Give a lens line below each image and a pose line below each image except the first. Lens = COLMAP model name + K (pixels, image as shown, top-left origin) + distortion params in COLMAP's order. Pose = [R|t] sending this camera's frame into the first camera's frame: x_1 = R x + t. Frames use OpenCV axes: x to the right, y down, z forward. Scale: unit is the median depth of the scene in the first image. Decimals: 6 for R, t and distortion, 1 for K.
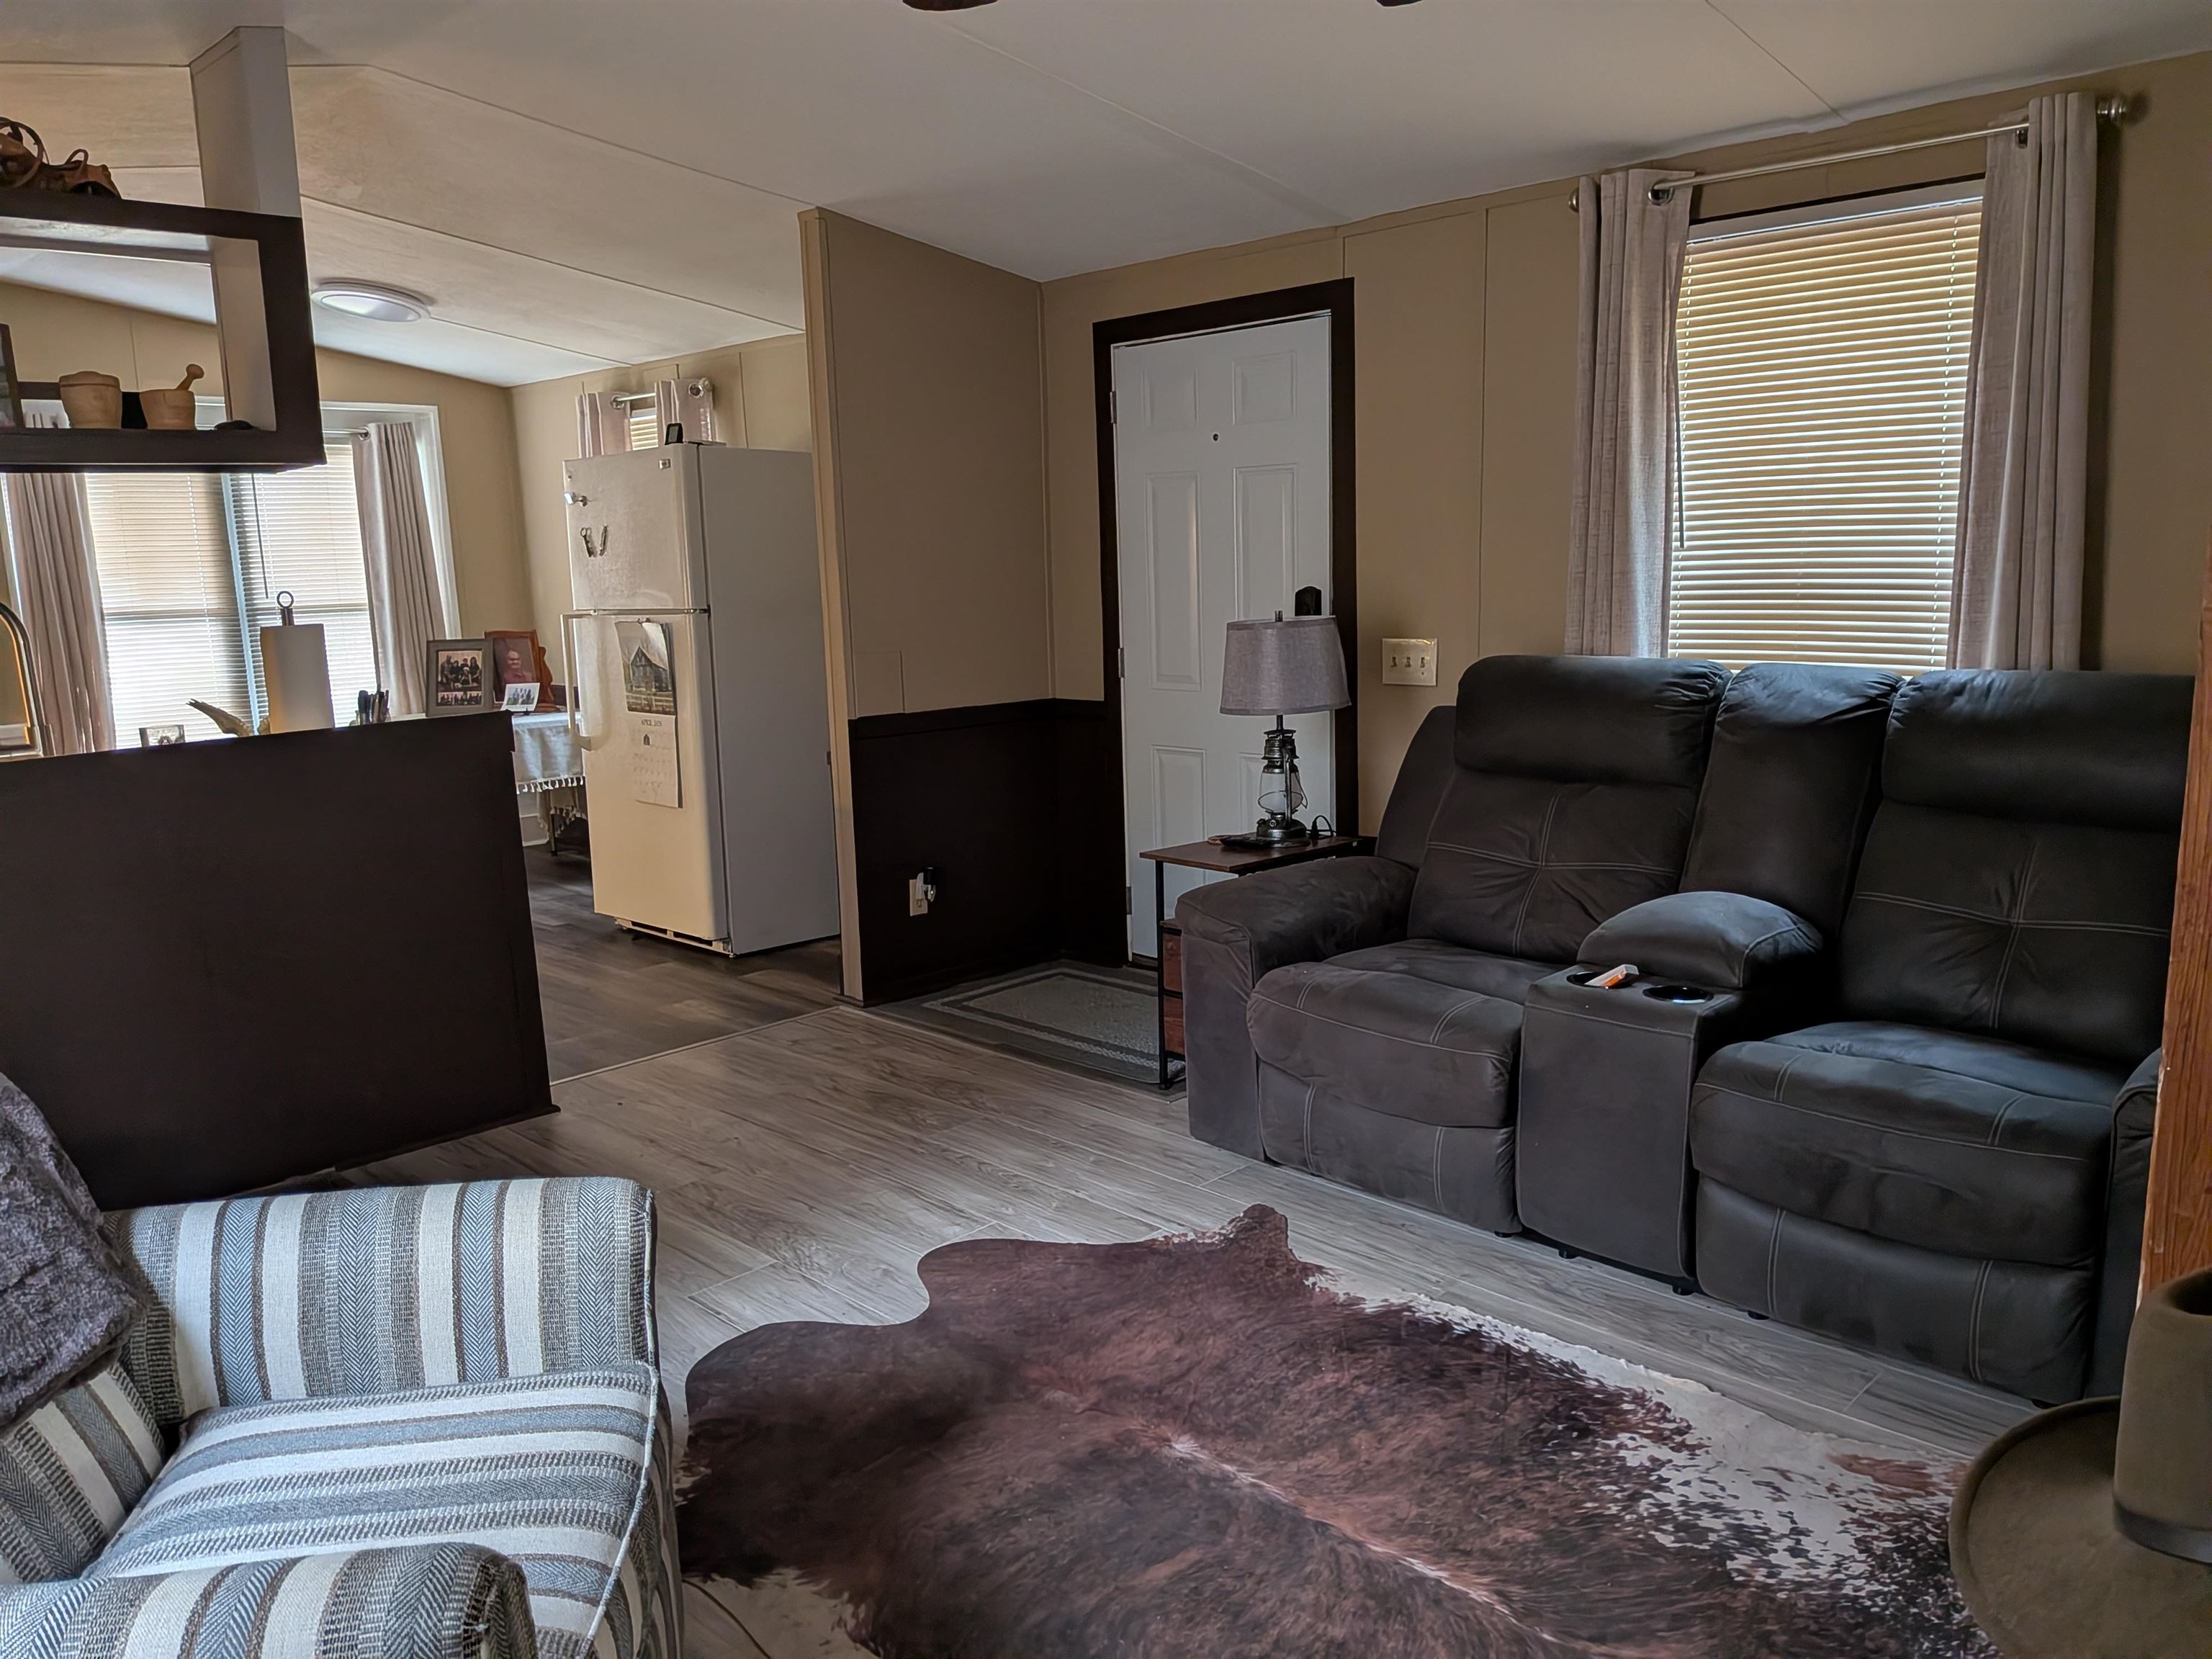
lens RADIAL K [[1654.4, 0, 1176.8], [0, 1654.4, 830.5], [0, 0, 1]] dist [0.118998, -0.203448]
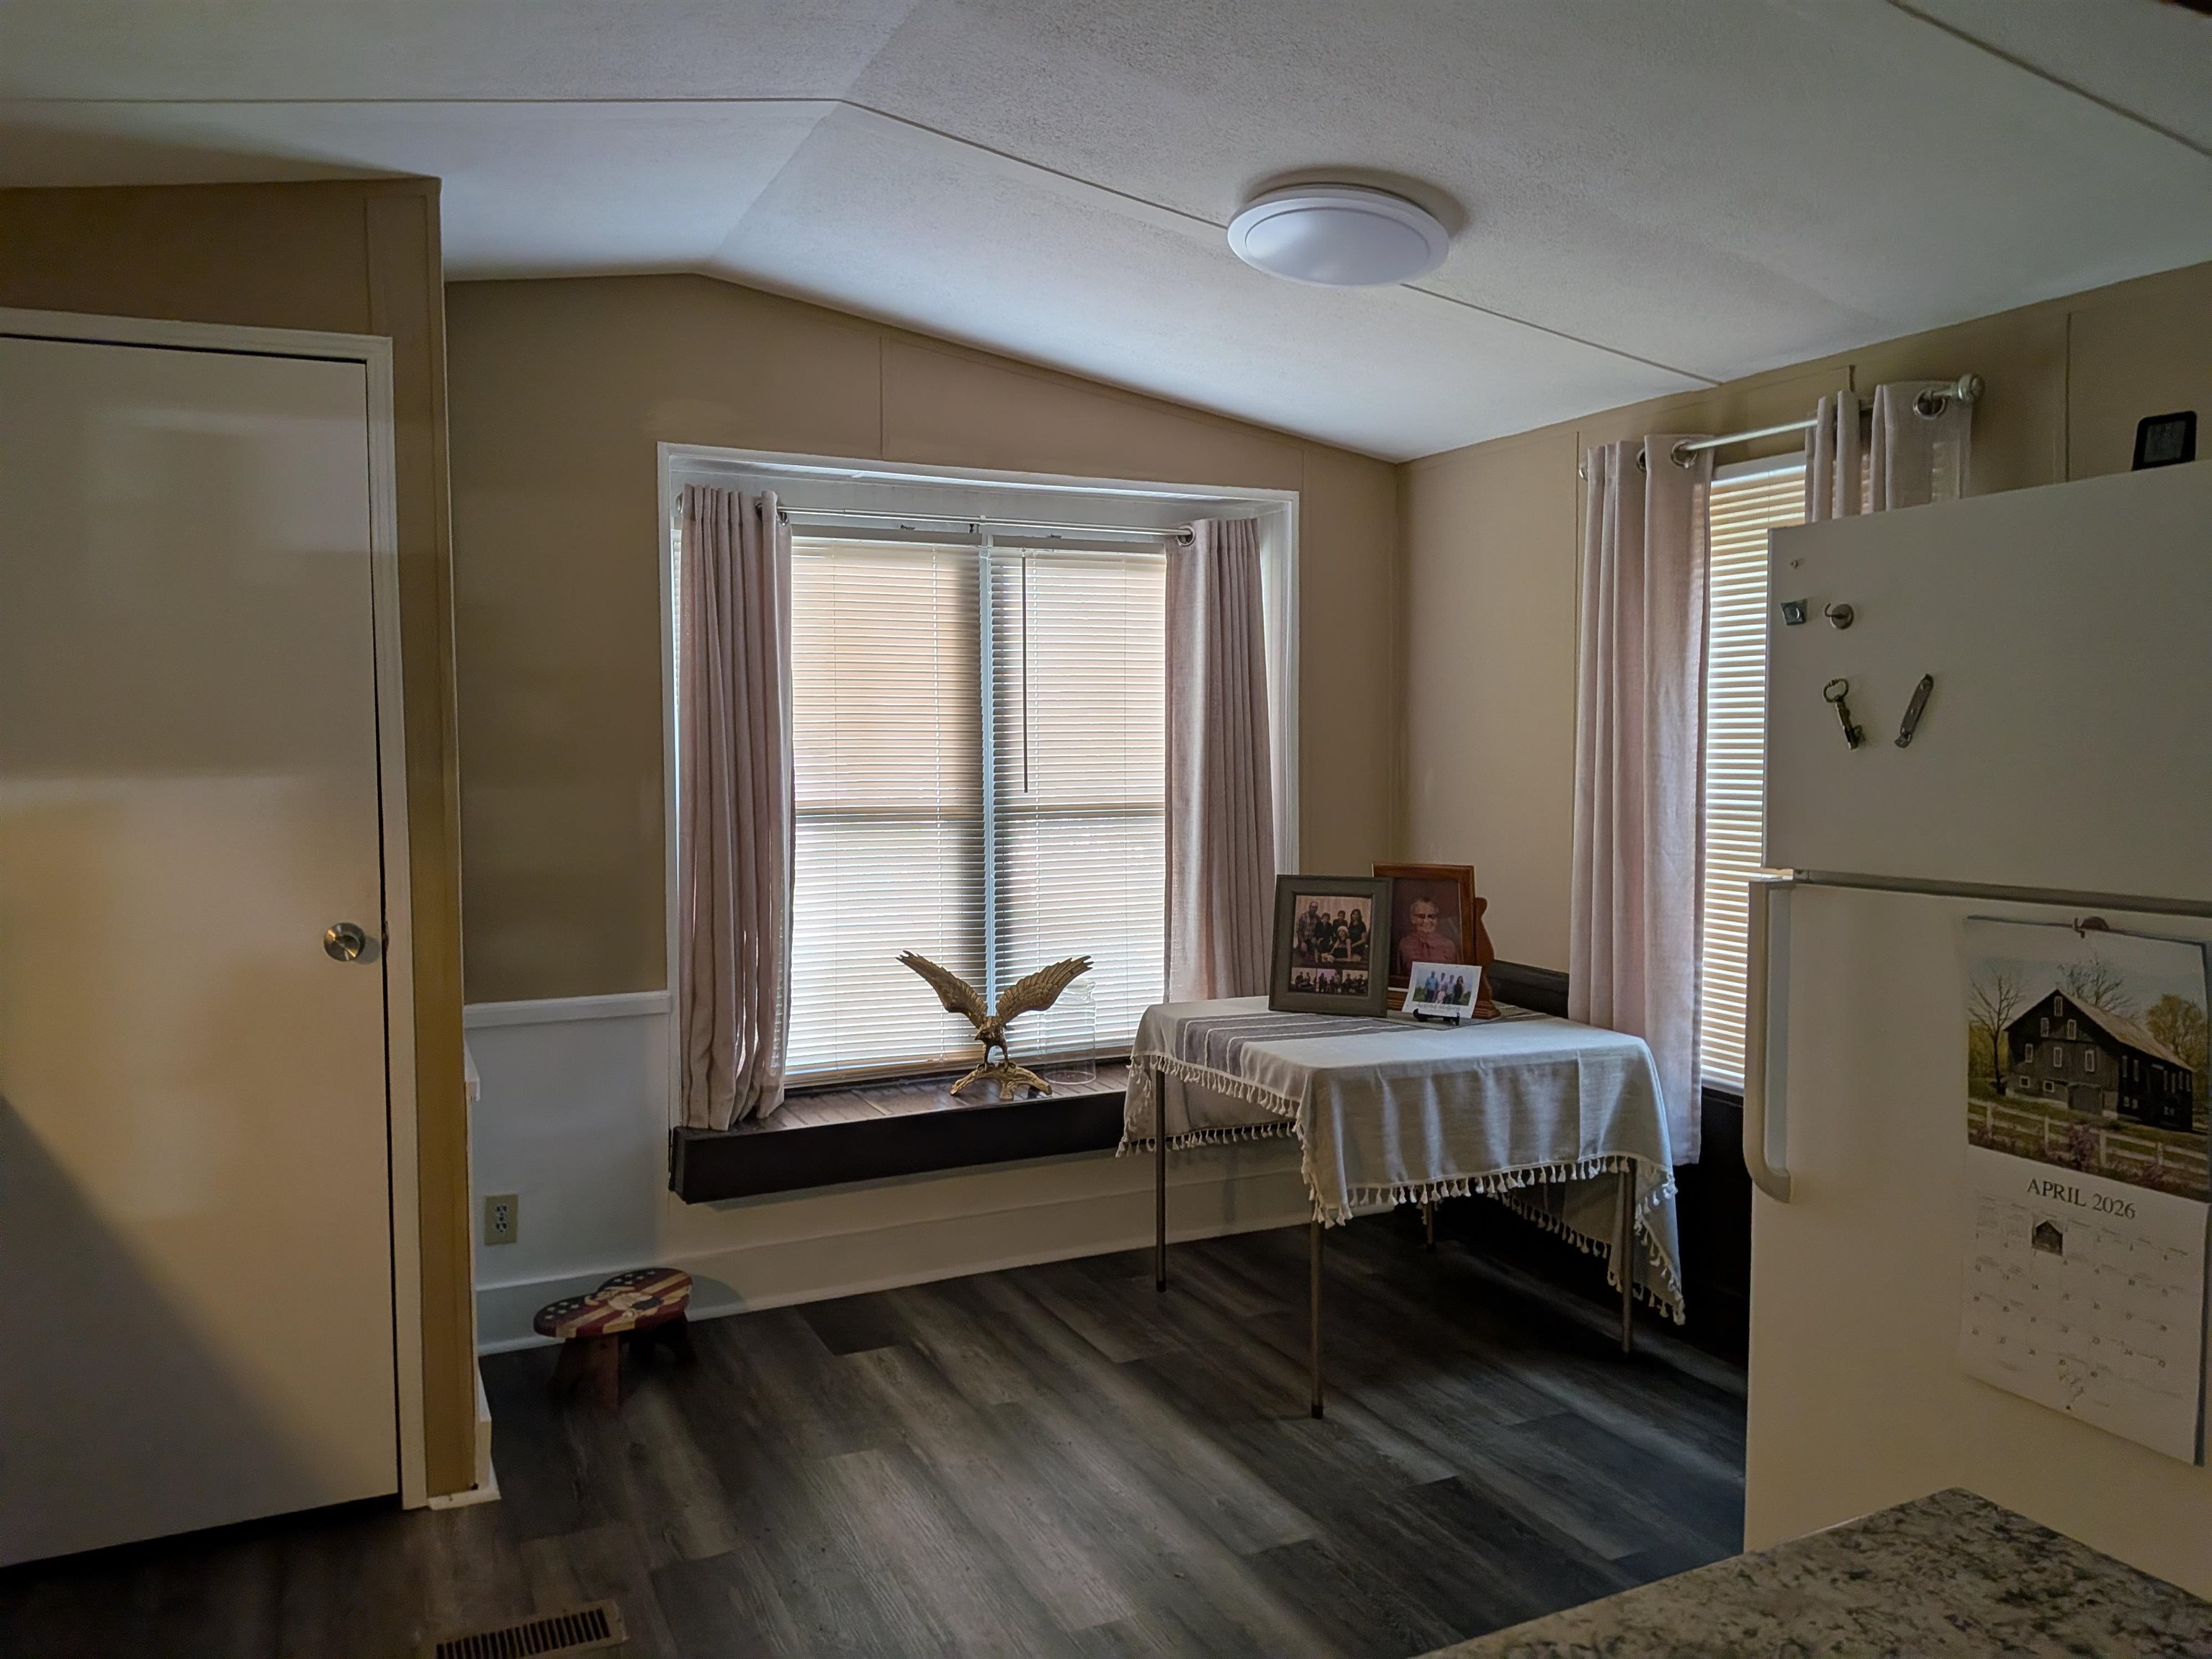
lens RADIAL K [[1591.3, 0, 1106.2], [0, 1591.3, 796.7], [0, 0, 1]] dist [0.054137, -0.086358]
pose [[0.939864, 0.039063, -0.339308, -0.319900], [-0.079429, 0.991199, -0.105902, -0.077993], [0.332185, 0.126484, 0.934695, 0.468530]]
